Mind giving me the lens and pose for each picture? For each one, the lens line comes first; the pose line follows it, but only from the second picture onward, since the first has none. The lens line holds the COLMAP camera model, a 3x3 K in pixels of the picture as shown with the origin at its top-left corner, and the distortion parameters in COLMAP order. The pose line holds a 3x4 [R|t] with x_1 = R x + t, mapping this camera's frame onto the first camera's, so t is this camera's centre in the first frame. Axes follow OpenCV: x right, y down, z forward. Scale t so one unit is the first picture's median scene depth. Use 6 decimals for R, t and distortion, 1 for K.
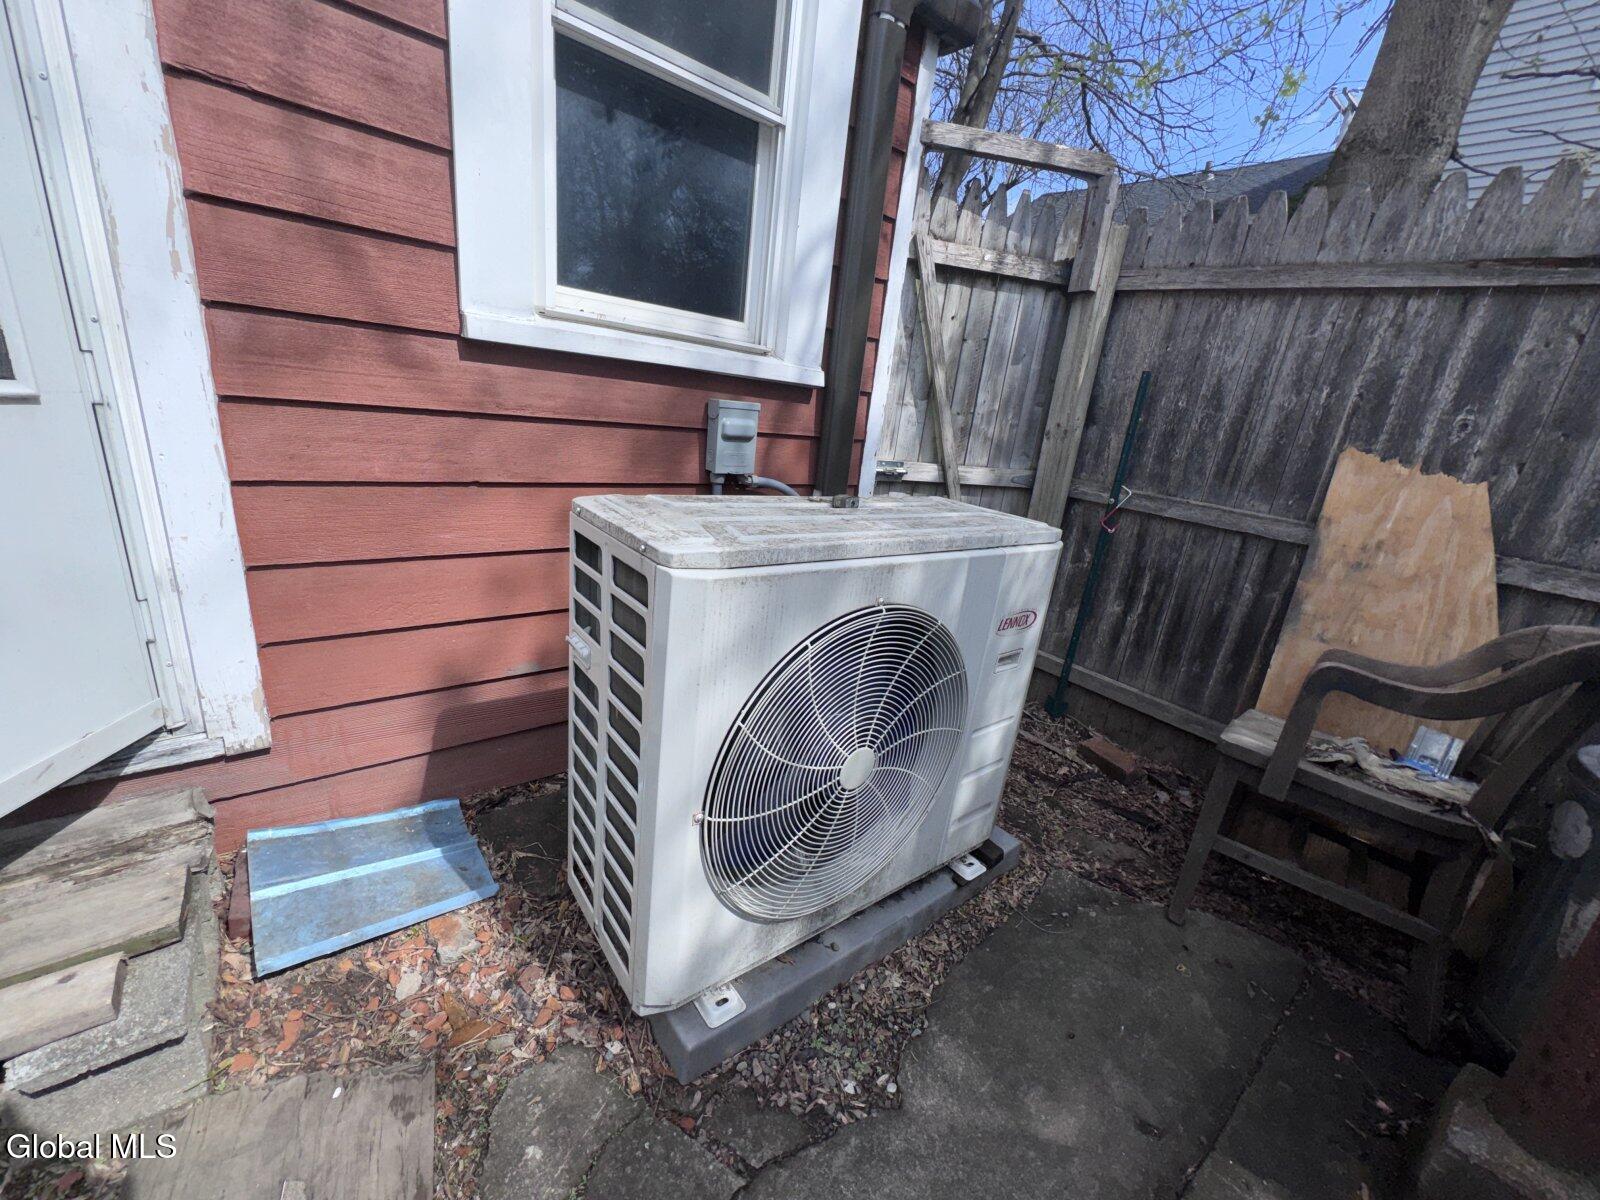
lens RADIAL K [[632.5, 0, 800.0], [0, 632.5, 600.0], [0, 0, 1]] dist [-0.003764, -0.000512]
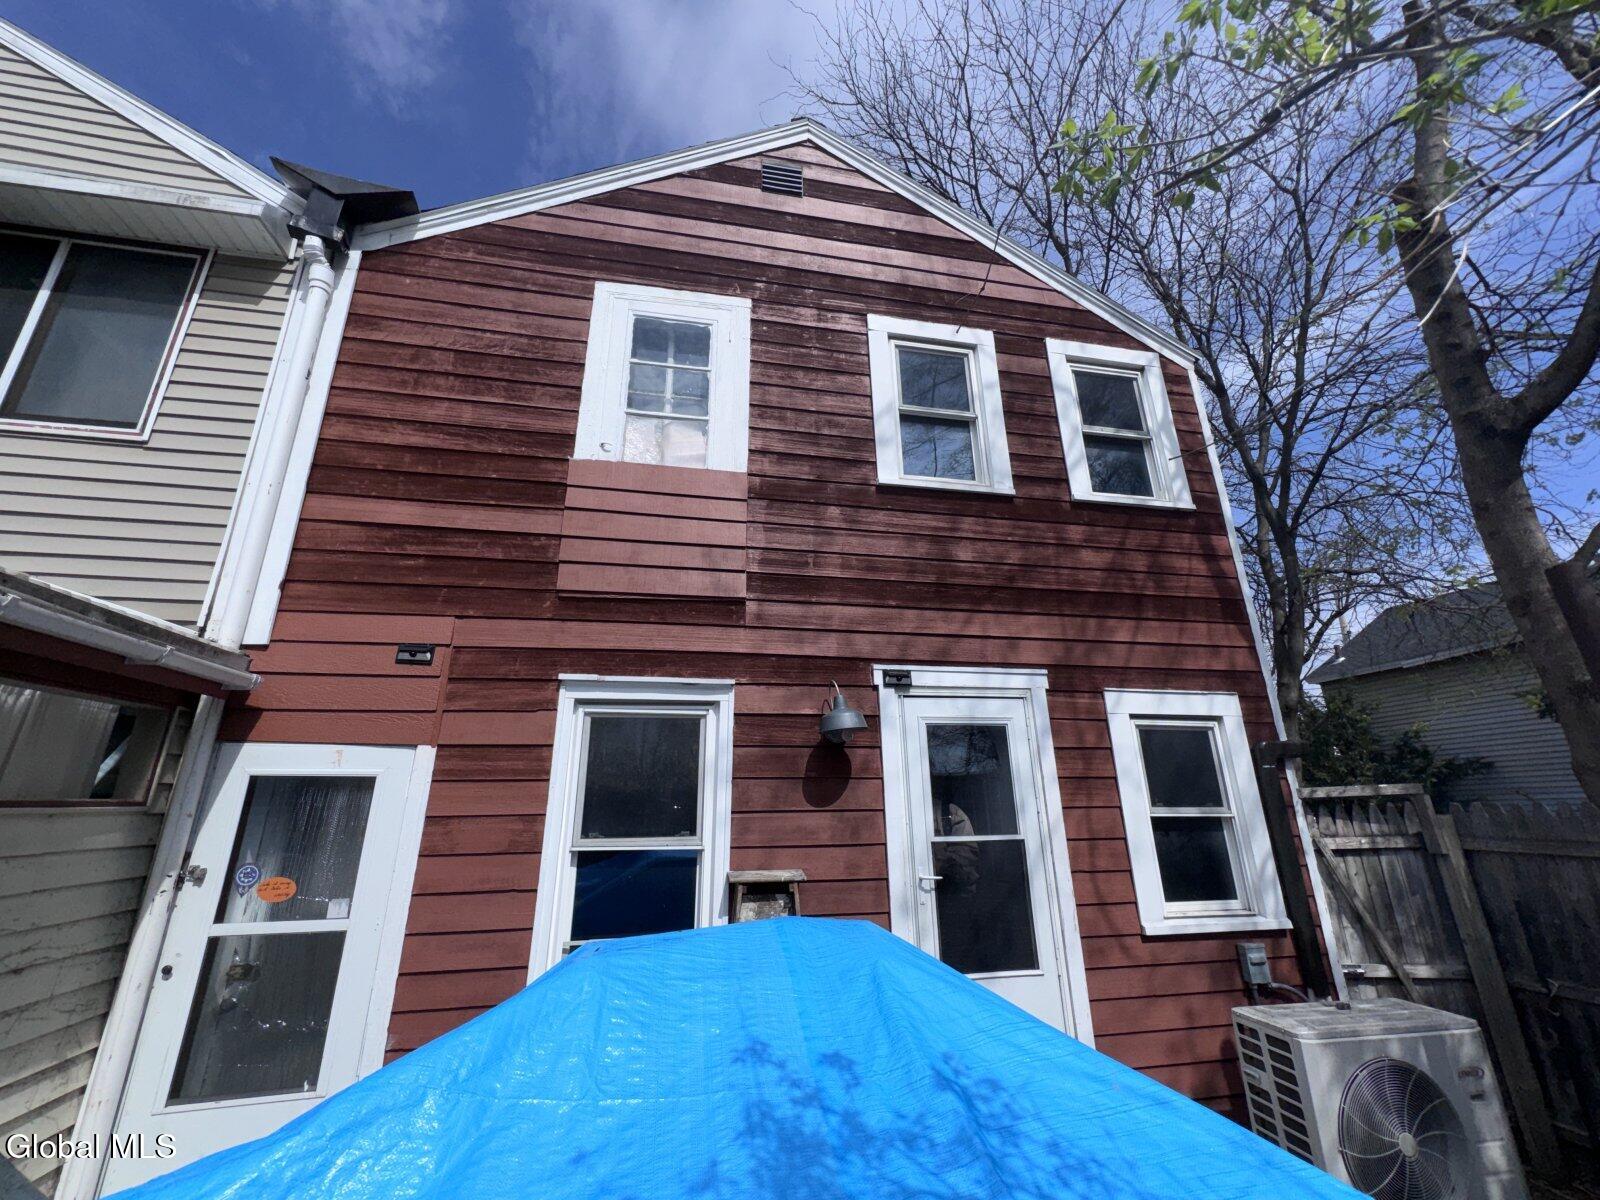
lens RADIAL K [[632.5, 0, 800.0], [0, 632.5, 600.0], [0, 0, 1]] dist [-0.003764, -0.000512]
pose [[0.874172, -0.260519, -0.409821, -0.242993], [-0.044135, 0.797804, -0.601299, 0.095671], [0.483607, 0.543726, 0.685920, -1.698570]]
